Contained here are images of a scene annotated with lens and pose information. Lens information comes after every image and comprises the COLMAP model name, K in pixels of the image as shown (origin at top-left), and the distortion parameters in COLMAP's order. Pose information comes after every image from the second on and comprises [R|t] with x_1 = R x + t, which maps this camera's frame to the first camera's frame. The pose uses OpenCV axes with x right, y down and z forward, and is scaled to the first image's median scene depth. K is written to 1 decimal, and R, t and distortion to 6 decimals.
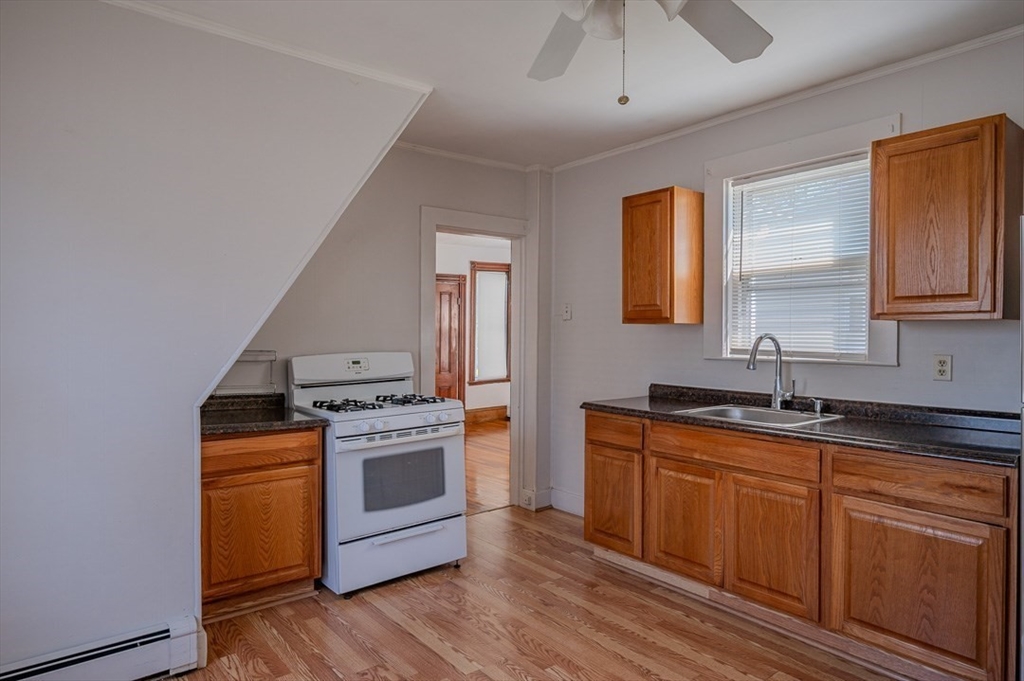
lens RADIAL K [[612.2, 0, 512.0], [0, 612.2, 340.5], [0, 0, 1]] dist [-0.002906, -0.000255]
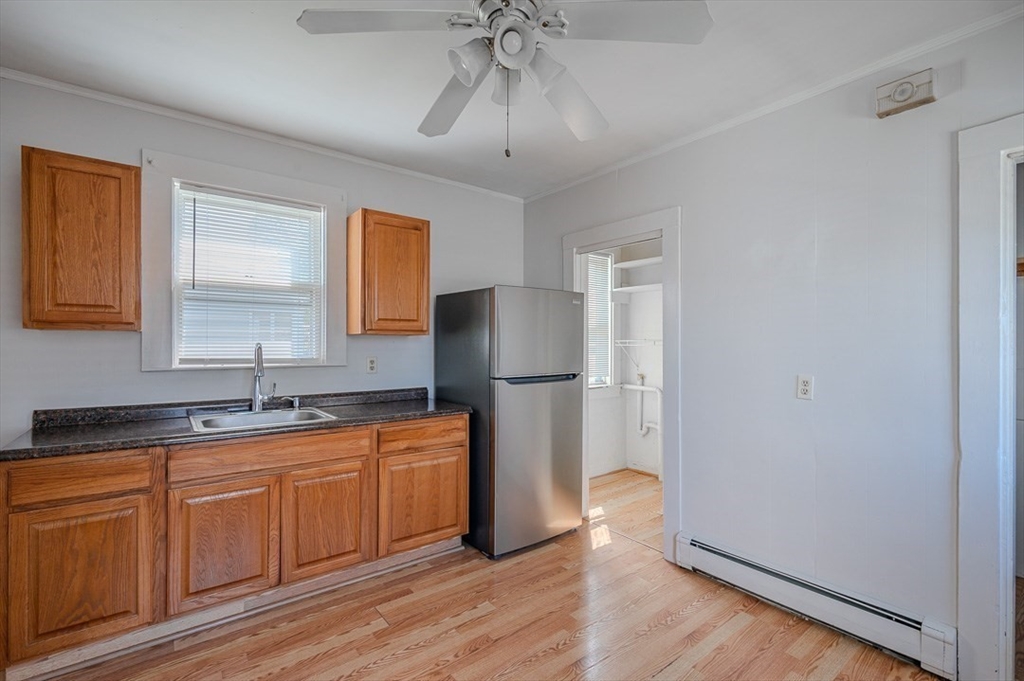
lens RADIAL K [[464.2, 0, 517.1], [0, 464.2, 345.2], [0, 0, 1]] dist [0.000164, -0.000148]
pose [[0.012513, -0.004268, 0.999913, -0.450192], [0.008461, 0.999956, 0.004162, -0.007474], [-0.999886, 0.008408, 0.012548, 0.583817]]
